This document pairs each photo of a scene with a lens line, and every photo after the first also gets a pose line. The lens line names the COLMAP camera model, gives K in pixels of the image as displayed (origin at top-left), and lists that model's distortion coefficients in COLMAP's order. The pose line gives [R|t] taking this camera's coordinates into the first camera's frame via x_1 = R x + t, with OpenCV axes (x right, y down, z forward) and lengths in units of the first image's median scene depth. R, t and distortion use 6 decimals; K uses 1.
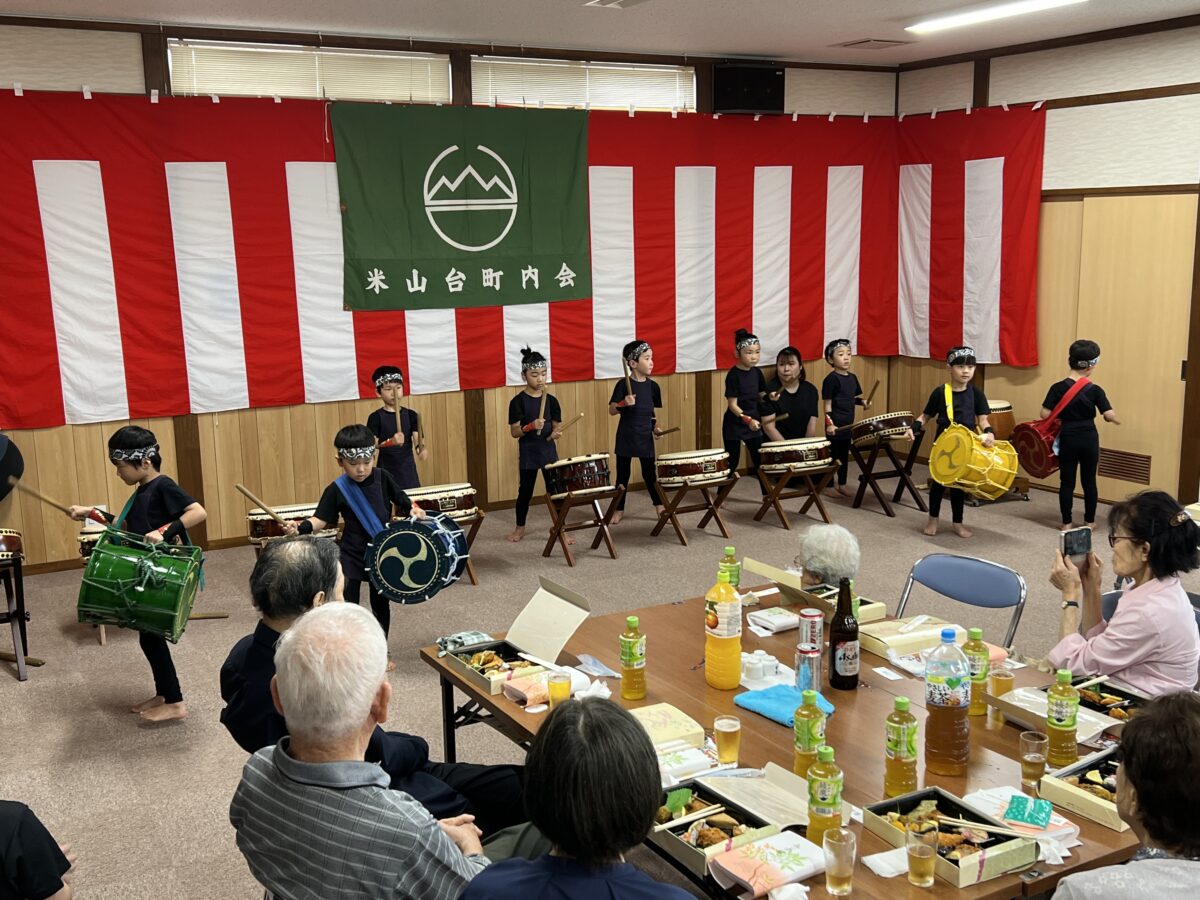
lens RADIAL K [[1263.5, 0, 601.5], [0, 1263.5, 459.0], [0, 0, 1]] dist [-0.003980, 0.000000]
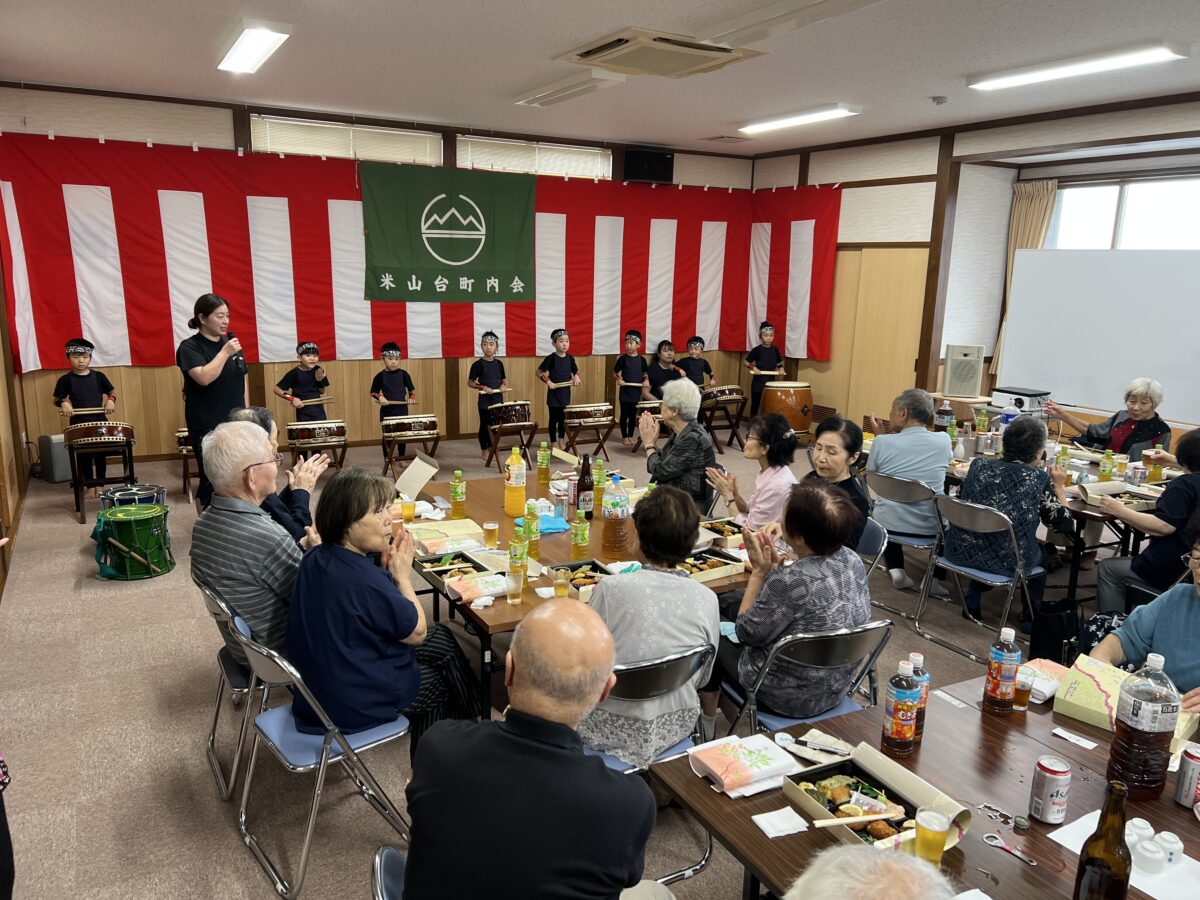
lens RADIAL K [[905.1, 0, 600.4], [0, 905.1, 453.8], [0, 0, 1]] dist [-0.000296, -0.020062]
pose [[0.998846, 0.047868, -0.003958, 0.089652], [-0.047763, 0.998584, 0.023433, 0.027096], [0.005074, -0.023217, 0.999718, -0.085934]]
